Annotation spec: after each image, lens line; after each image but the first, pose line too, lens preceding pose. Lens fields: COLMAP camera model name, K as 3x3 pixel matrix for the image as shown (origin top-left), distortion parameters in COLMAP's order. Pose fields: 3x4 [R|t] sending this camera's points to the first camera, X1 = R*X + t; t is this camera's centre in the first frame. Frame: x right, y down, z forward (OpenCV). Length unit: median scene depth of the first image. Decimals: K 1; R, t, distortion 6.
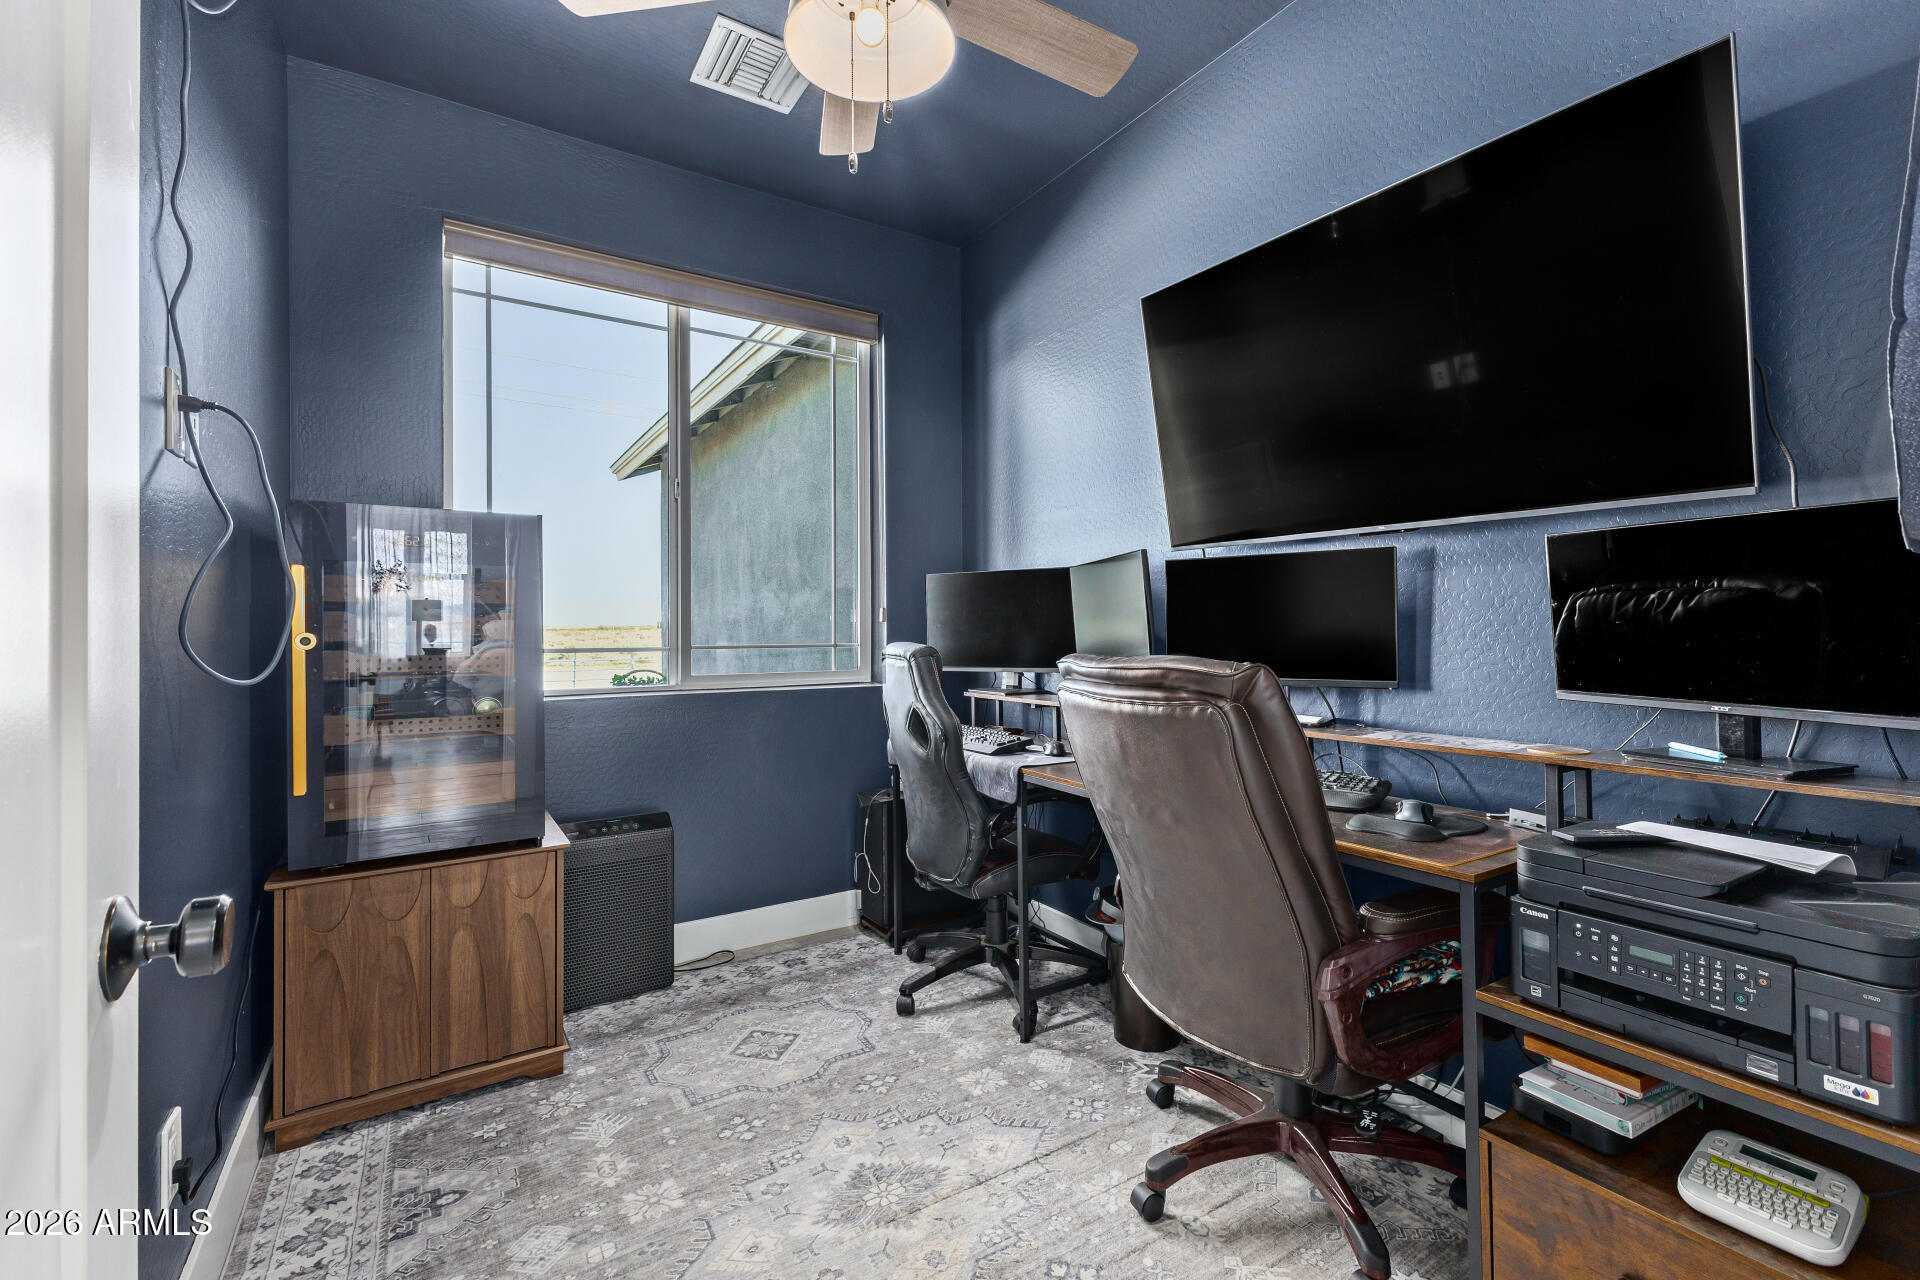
lens RADIAL K [[827.1, 0, 948.6], [0, 827.1, 625.0], [0, 0, 1]] dist [0.010806, -0.003648]
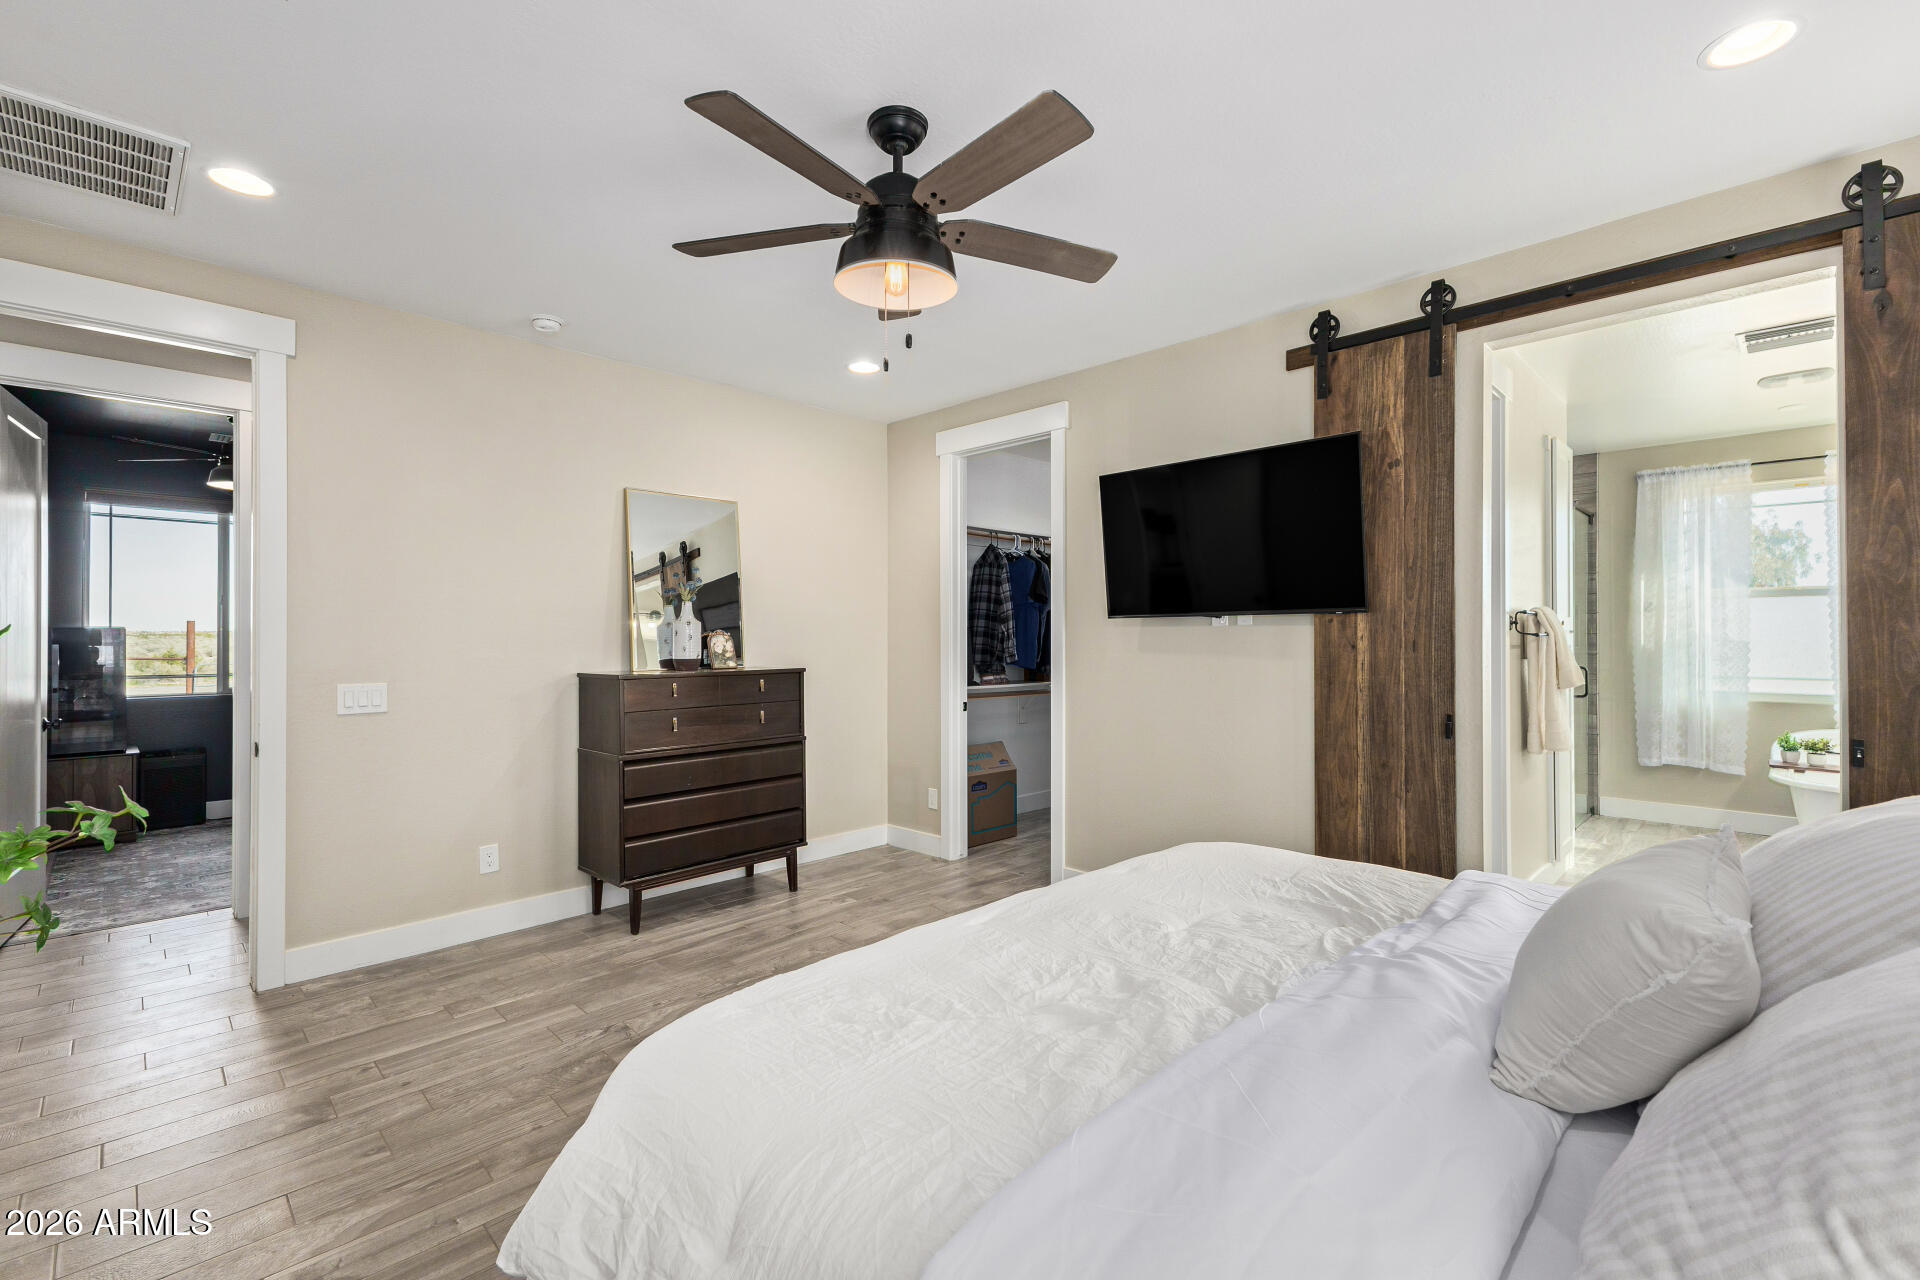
lens RADIAL K [[827.1, 0, 968.8], [0, 827.1, 625.0], [0, 0, 1]] dist [0.010806, -0.003648]
pose [[0.970359, 0.000862, 0.241666, 1.933215], [-0.000343, 0.999998, -0.002189, -0.185548], [-0.241667, 0.002041, 0.970357, -2.919928]]
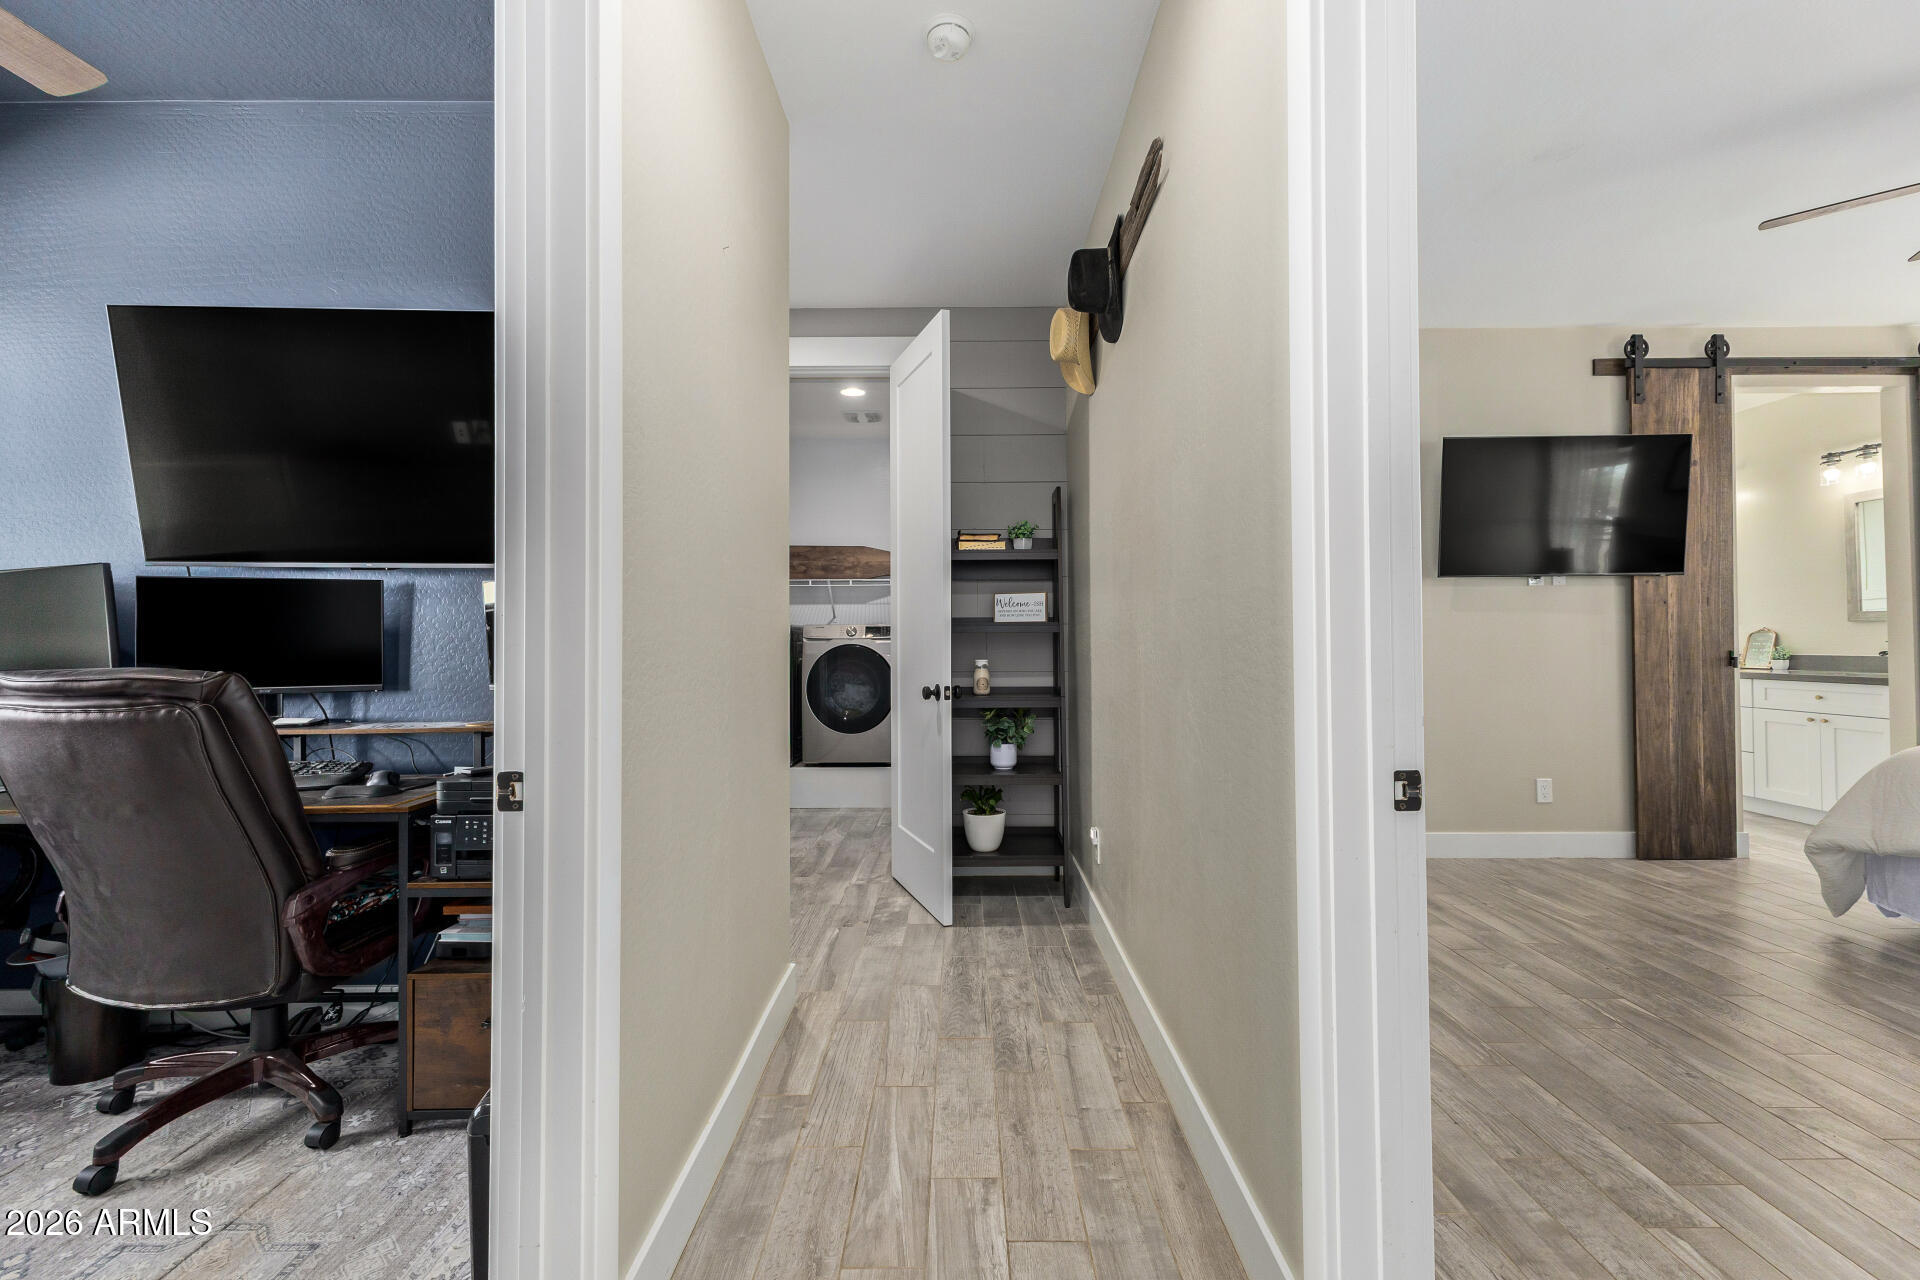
lens RADIAL K [[827.1, 0, 969.6], [0, 827.1, 625.3], [0, 0, 1]] dist [0.010806, -0.003648]
pose [[0.513483, 0.017122, 0.857929, -0.114933], [-0.001749, 0.999820, -0.018906, -0.001686], [-0.858098, 0.008207, 0.513420, -0.520452]]
